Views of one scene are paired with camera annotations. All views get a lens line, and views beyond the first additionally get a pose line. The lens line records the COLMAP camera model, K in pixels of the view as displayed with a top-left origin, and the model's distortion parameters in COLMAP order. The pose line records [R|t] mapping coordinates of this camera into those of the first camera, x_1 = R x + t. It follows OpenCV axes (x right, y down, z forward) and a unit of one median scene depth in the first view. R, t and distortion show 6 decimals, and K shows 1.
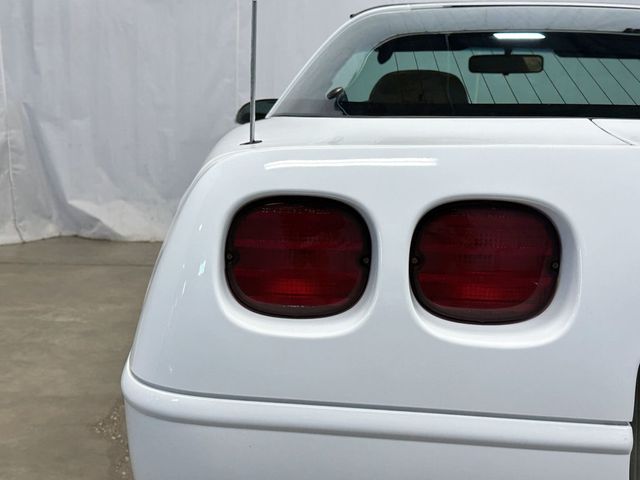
lens RADIAL K [[839.7, 0, 320.0], [0, 839.7, 240.0], [0, 0, 1]] dist [0.095998, -0.369001]
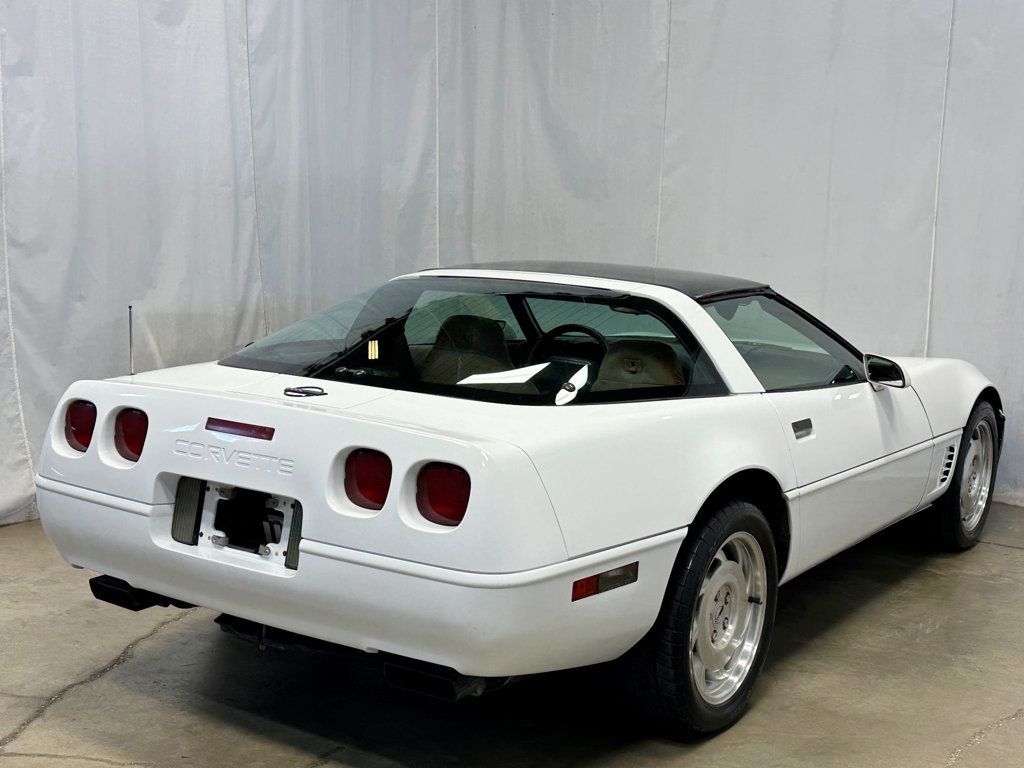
lens RADIAL K [[1343.5, 0, 512.0], [0, 1343.5, 384.0], [0, 0, 1]] dist [0.095998, -0.369001]
pose [[0.832244, 0.069739, -0.550006, 0.806186], [-0.100305, 0.994626, -0.025663, -0.031839], [0.545260, 0.076526, 0.834766, -0.410378]]
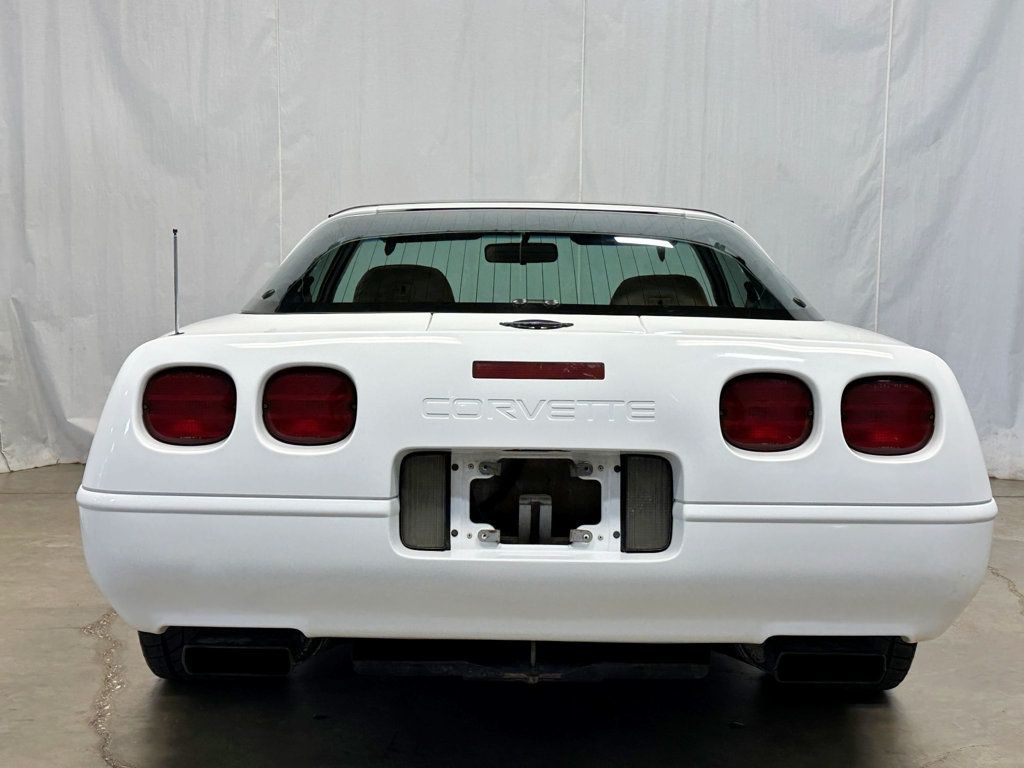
lens RADIAL K [[1343.5, 0, 512.0], [0, 1343.5, 384.0], [0, 0, 1]] dist [0.095998, -0.369001]
pose [[0.999628, -0.020347, 0.018173, 0.137247], [0.021816, 0.996173, -0.084632, 0.053336], [-0.016381, 0.084997, 0.996247, -0.391207]]
